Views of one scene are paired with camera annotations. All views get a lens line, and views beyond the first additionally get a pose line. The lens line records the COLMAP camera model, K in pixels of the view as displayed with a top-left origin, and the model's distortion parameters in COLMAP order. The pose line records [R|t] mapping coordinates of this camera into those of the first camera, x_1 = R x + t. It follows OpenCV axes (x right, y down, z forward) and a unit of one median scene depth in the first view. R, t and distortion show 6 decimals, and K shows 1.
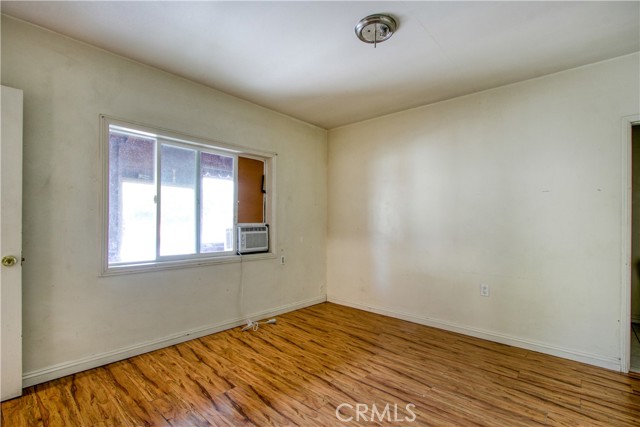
lens RADIAL K [[297.1, 0, 314.1], [0, 297.1, 223.2], [0, 0, 1]] dist [-0.017421, 0.003049]
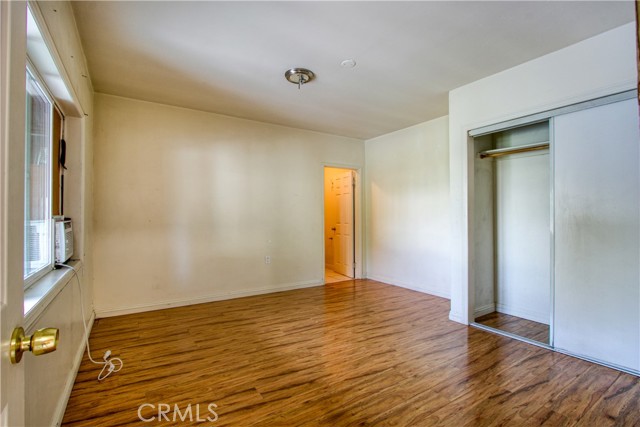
lens RADIAL K [[297.1, 0, 315.0], [0, 297.1, 213.6], [0, 0, 1]] dist [-0.017421, 0.003049]
pose [[0.260230, -0.003573, 0.965540, -0.784498], [0.006657, 0.999976, 0.001906, -0.003451], [-0.965524, 0.005932, 0.260247, 0.390322]]
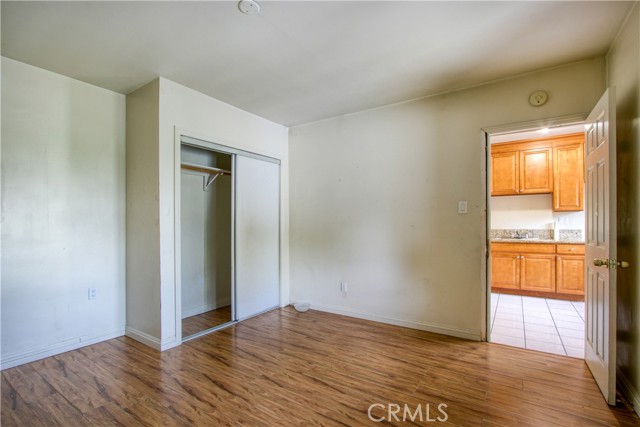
lens RADIAL K [[297.1, 0, 315.0], [0, 297.1, 225.5], [0, 0, 1]] dist [-0.017421, 0.003049]
pose [[-0.989356, -0.001126, -0.145508, 0.061498], [-0.001886, 0.999985, 0.005081, -0.000216], [0.145500, 0.005301, -0.989344, 1.158291]]
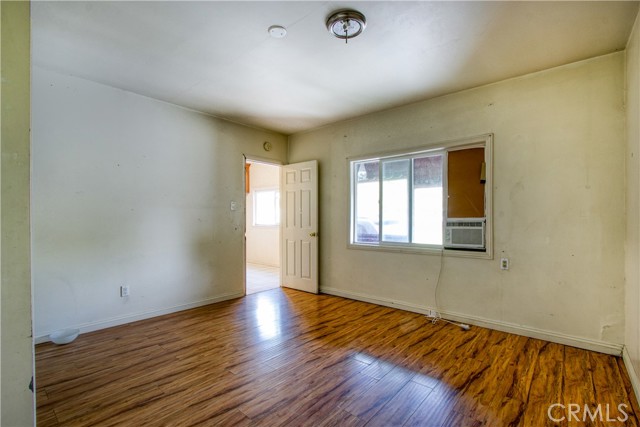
lens RADIAL K [[297.1, 0, 317.7], [0, 297.1, 222.4], [0, 0, 1]] dist [-0.017421, 0.003049]
pose [[0.030252, 0.008791, -0.999504, 0.843710], [-0.001279, 0.999961, 0.008757, 0.007528], [0.999541, 0.001013, 0.030262, 0.602656]]
